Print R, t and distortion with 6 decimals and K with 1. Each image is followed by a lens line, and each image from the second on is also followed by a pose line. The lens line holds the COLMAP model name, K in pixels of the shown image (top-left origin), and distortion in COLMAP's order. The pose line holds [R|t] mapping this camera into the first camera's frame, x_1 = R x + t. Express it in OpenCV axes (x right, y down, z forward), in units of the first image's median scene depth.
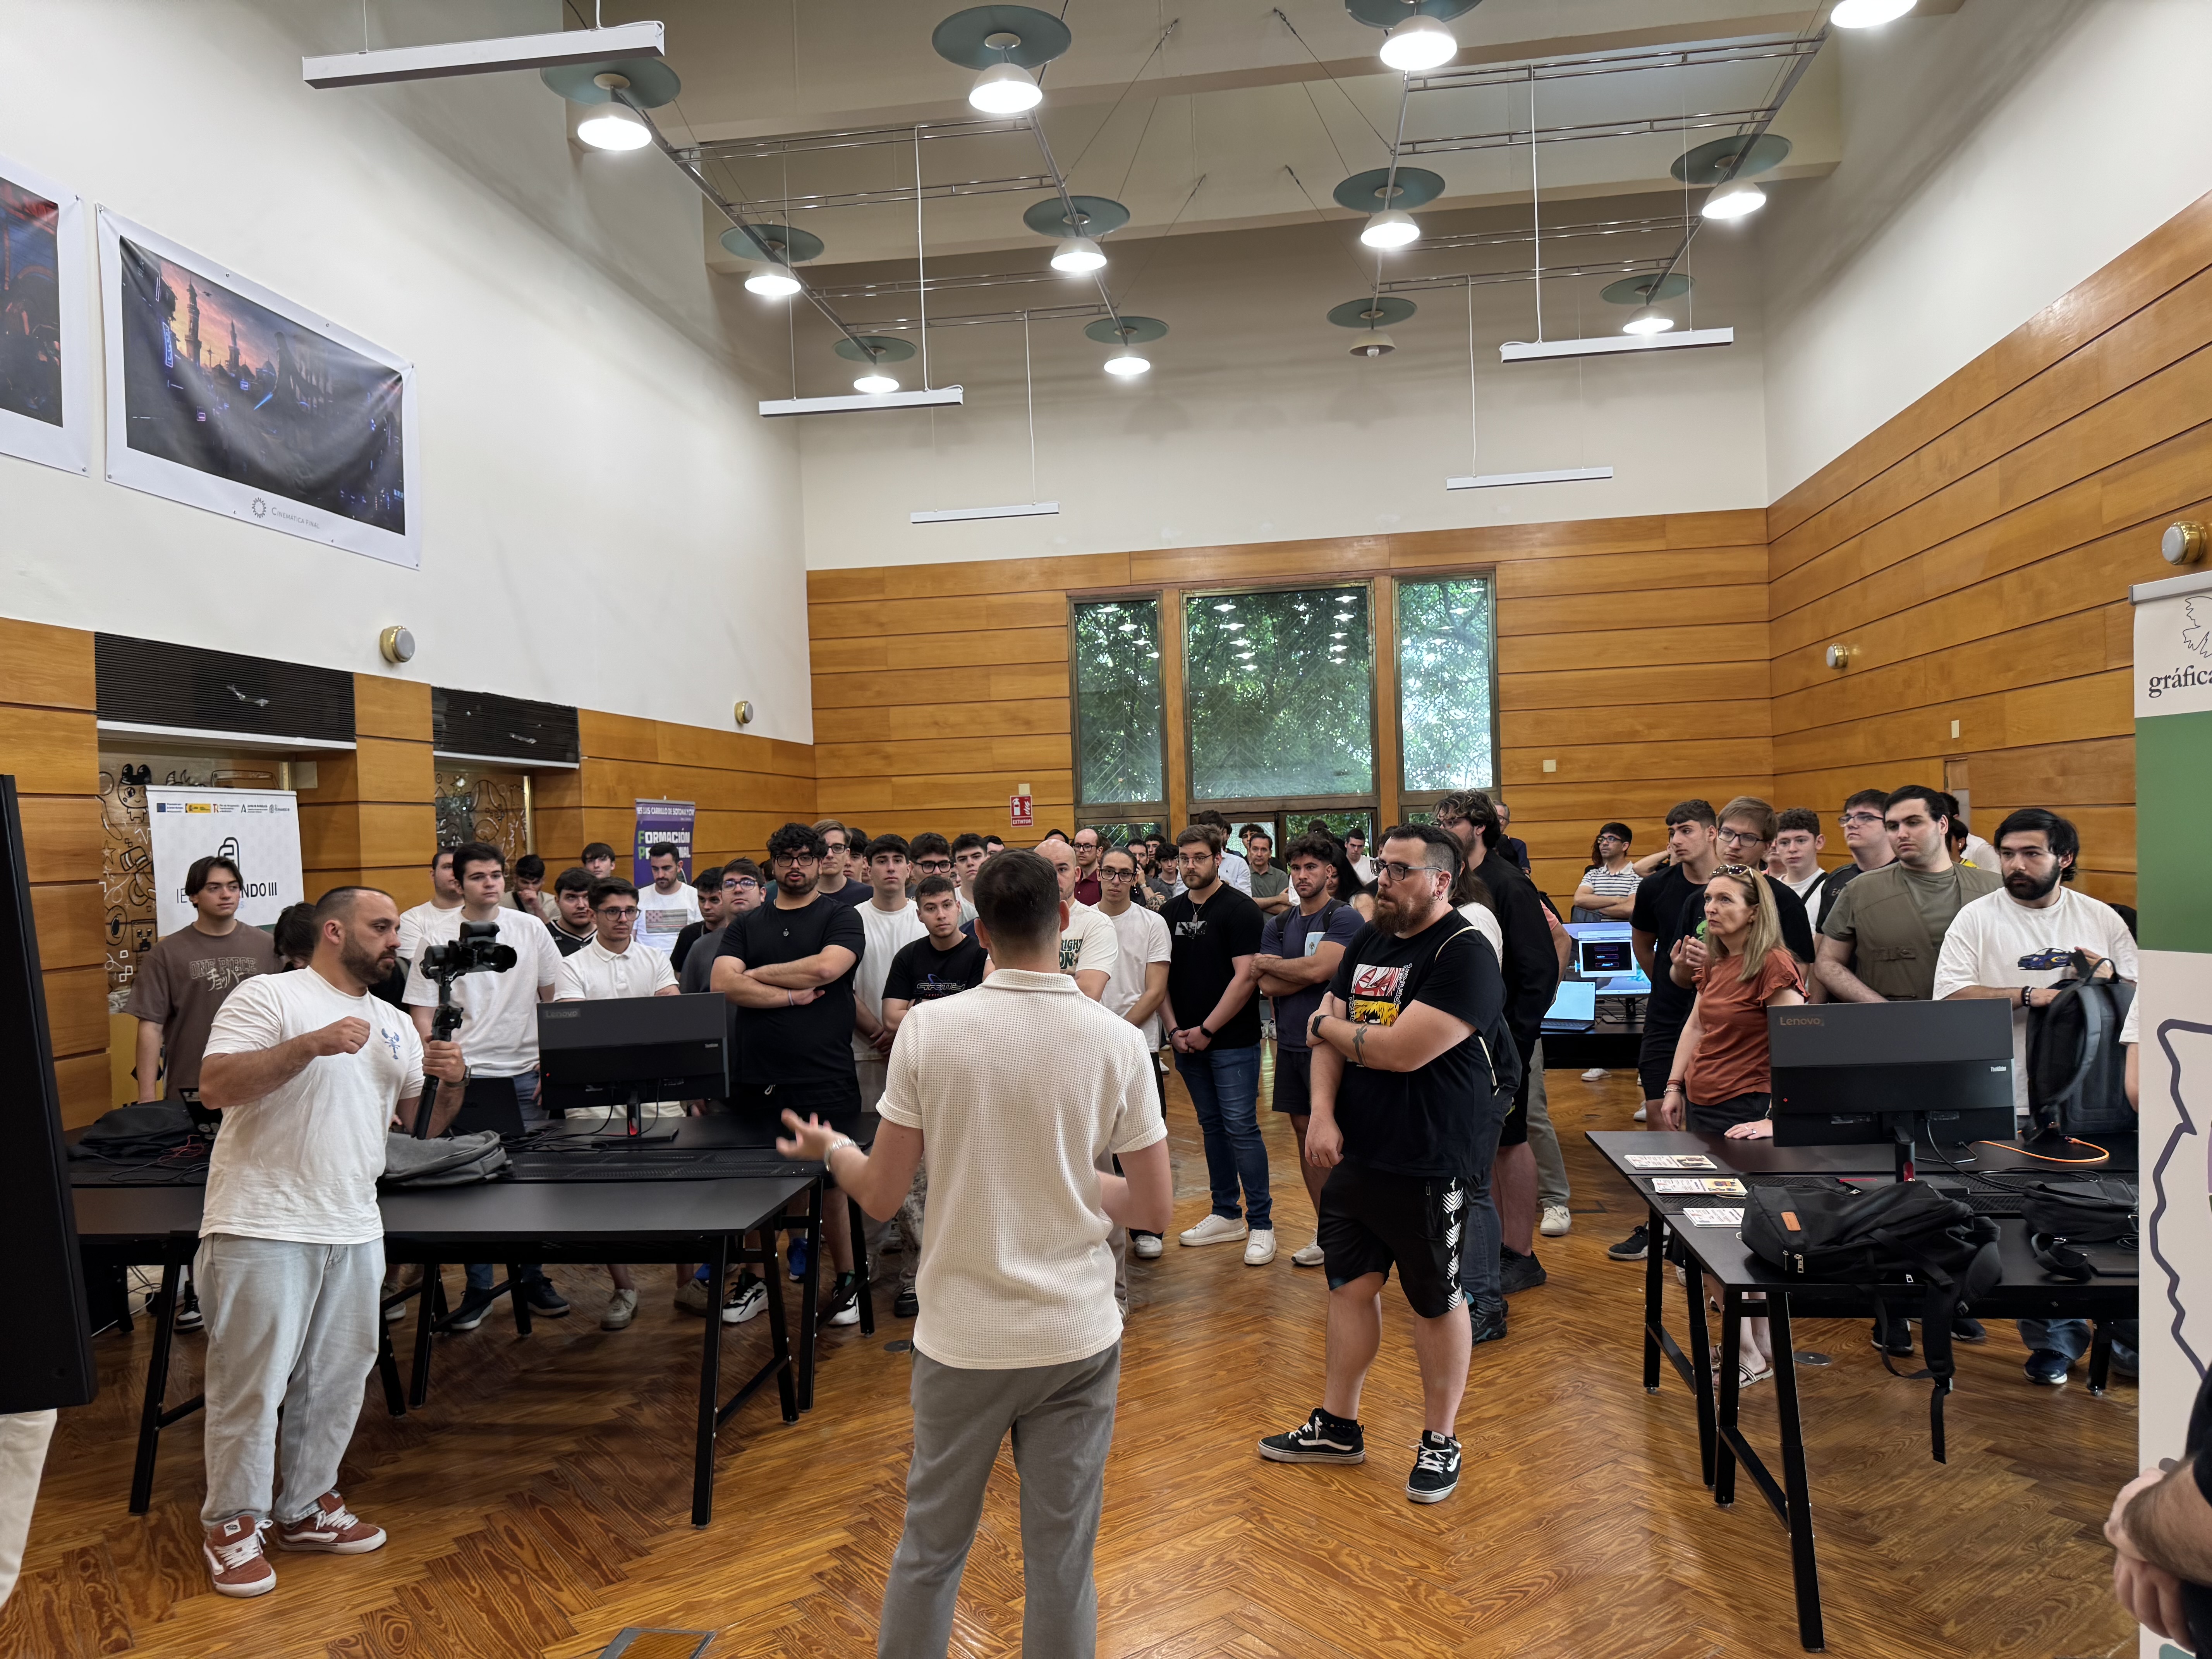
lens RADIAL K [[1548.8, 0, 1106.0], [0, 1548.8, 829.5], [0, 0, 1]] dist [-0.045898, -0.001599]
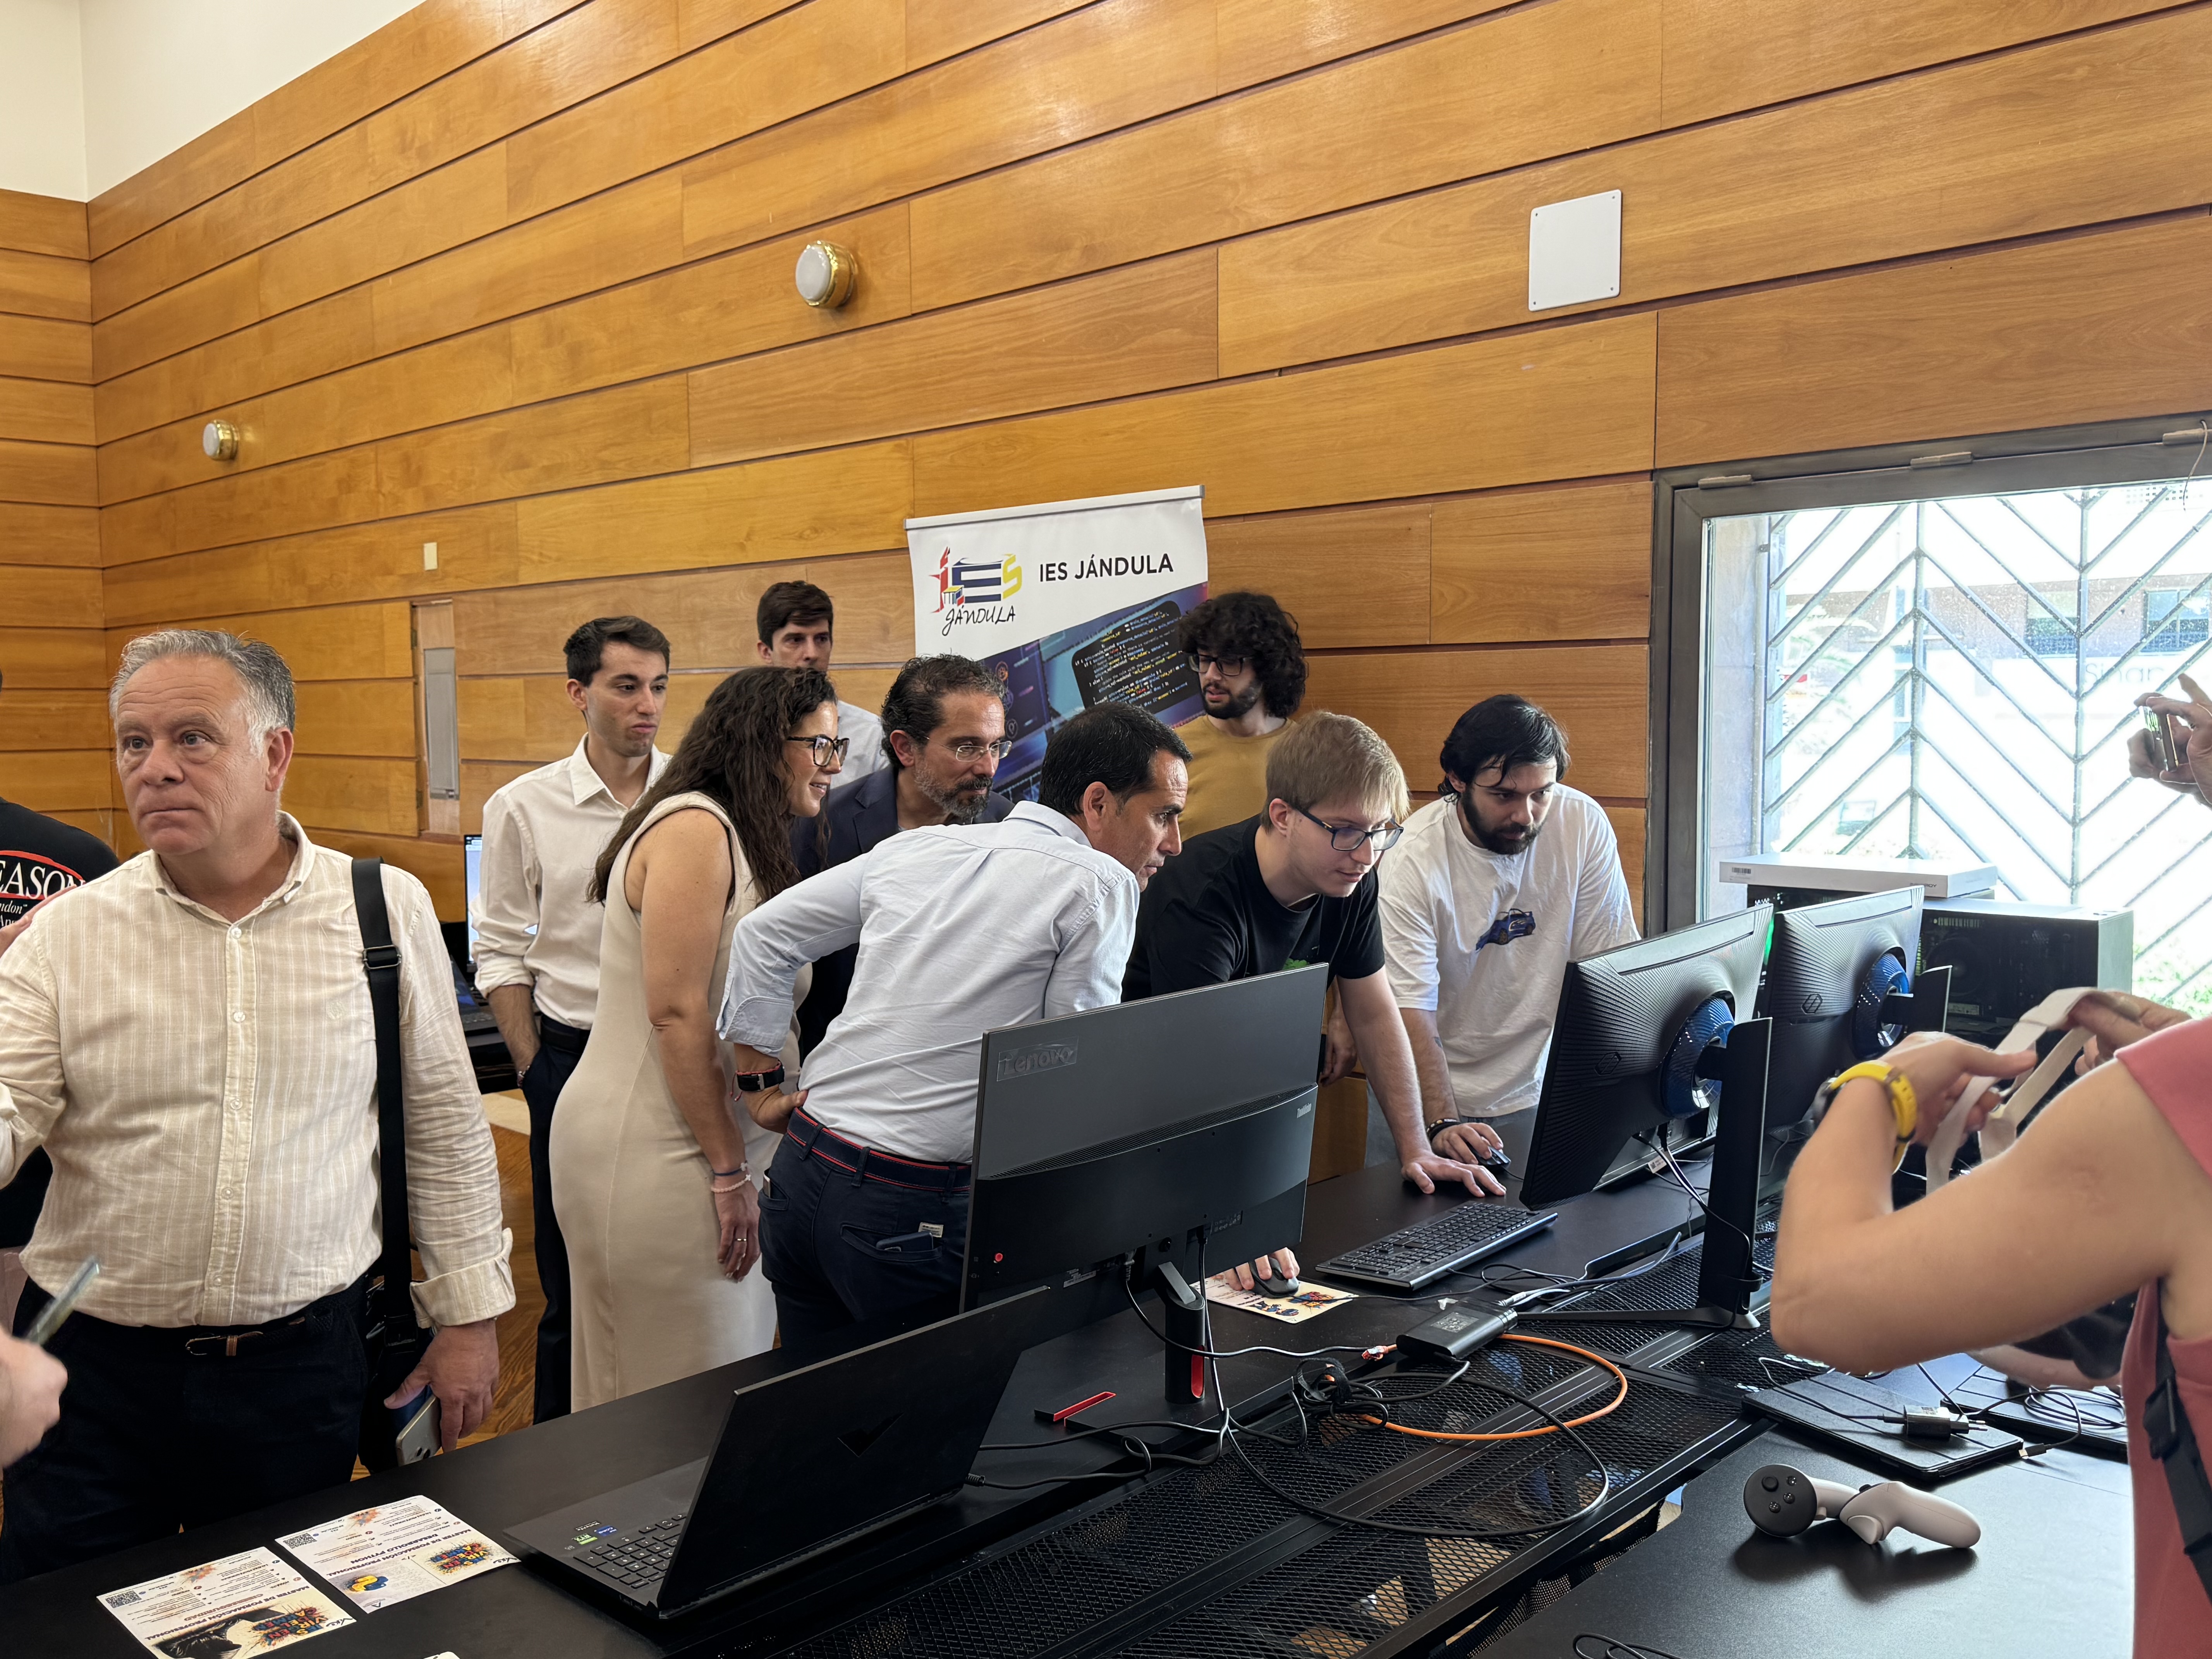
lens RADIAL K [[1862.7, 0, 1106.0], [0, 1862.7, 829.5], [0, 0, 1]] dist [0.003318, 0.009301]
pose [[0.601176, -0.032260, 0.798465, 0.083544], [-0.010232, 0.998792, 0.048058, 0.008641], [-0.799051, -0.037061, 0.600120, 0.265401]]
